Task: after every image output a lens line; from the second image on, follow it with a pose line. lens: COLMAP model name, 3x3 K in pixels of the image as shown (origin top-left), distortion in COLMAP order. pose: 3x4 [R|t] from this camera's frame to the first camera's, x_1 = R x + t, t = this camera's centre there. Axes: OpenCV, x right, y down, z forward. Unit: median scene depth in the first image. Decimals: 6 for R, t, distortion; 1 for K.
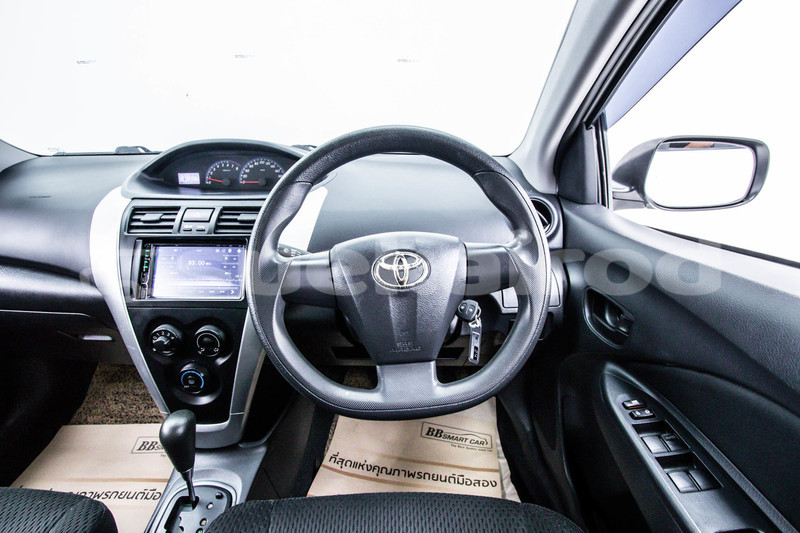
lens RADIAL K [[370.2, 0, 397.0], [0, 370.2, 274.3], [0, 0, 1]] dist [-0.026034, 0.002702]
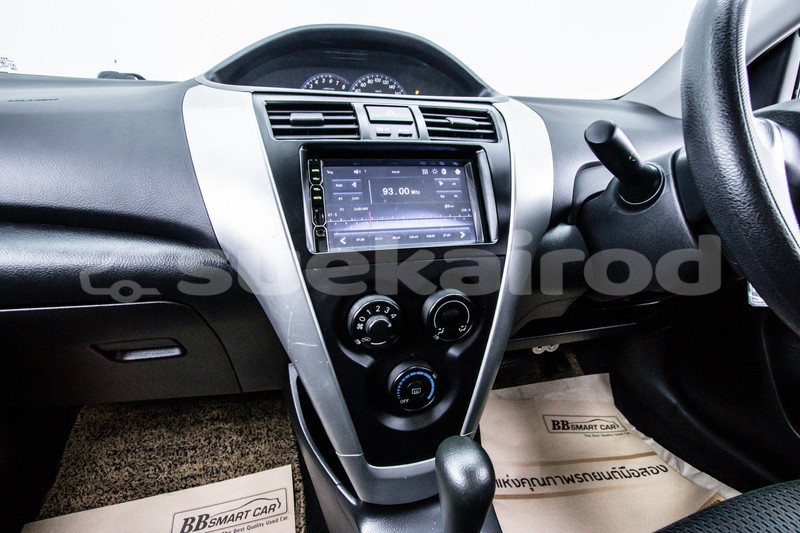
lens RADIAL K [[370.2, 0, 400.2], [0, 370.2, 271.3], [0, 0, 1]] dist [-0.026034, 0.002702]
pose [[0.968859, -0.078972, 0.234683, -0.681691], [0.087573, 0.995807, -0.026440, 0.113697], [-0.231611, 0.046168, 0.971712, 0.412845]]
